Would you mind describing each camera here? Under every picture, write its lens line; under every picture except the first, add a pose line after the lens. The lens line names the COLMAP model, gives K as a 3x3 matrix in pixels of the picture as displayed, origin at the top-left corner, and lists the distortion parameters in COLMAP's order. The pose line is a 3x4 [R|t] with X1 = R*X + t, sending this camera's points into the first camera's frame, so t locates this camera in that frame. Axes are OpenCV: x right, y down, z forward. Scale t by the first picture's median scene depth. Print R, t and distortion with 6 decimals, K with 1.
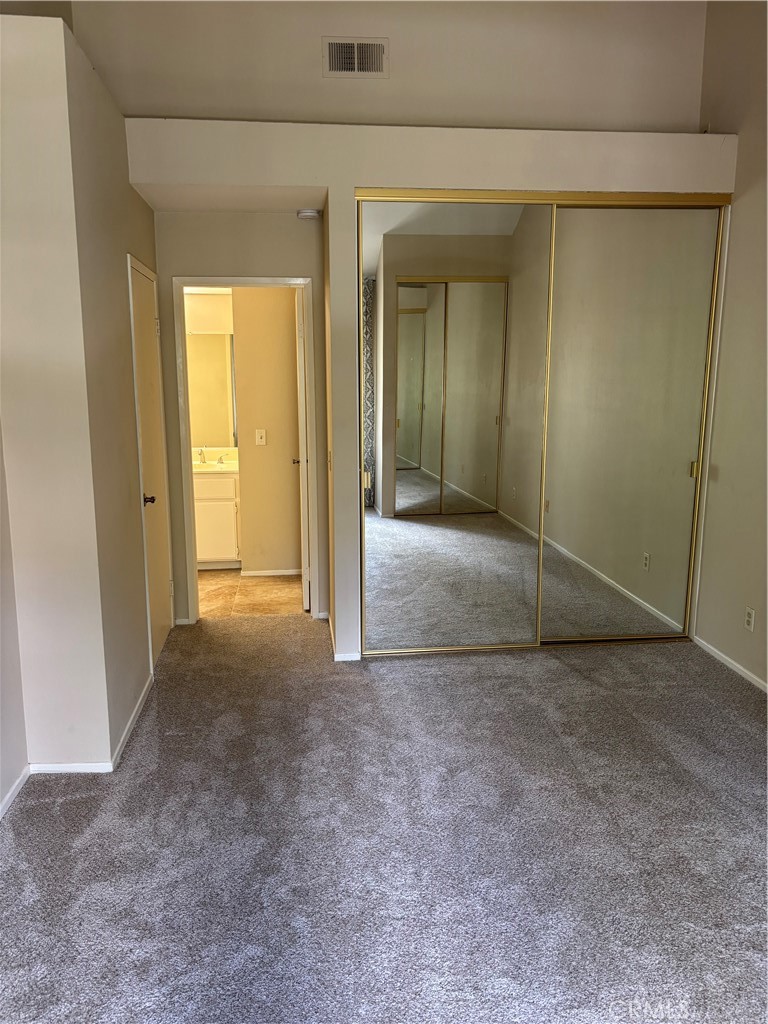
lens RADIAL K [[782.4, 0, 382.9], [0, 782.4, 514.5], [0, 0, 1]] dist [0.052017, -0.048843]
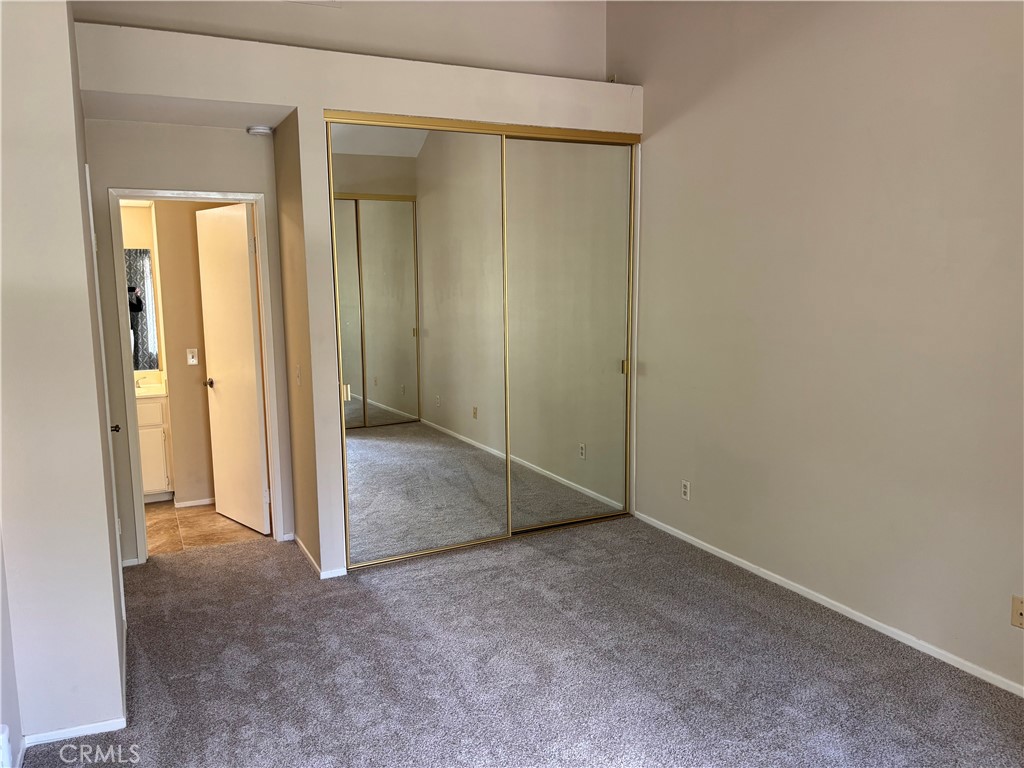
lens RADIAL K [[782.4, 0, 512.4], [0, 782.4, 388.5], [0, 0, 1]] dist [0.052017, -0.048843]
pose [[0.937992, -0.060487, 0.341338, -0.164980], [0.077764, 0.996280, -0.037148, 0.004783], [-0.337821, 0.061388, 0.939206, -0.023076]]
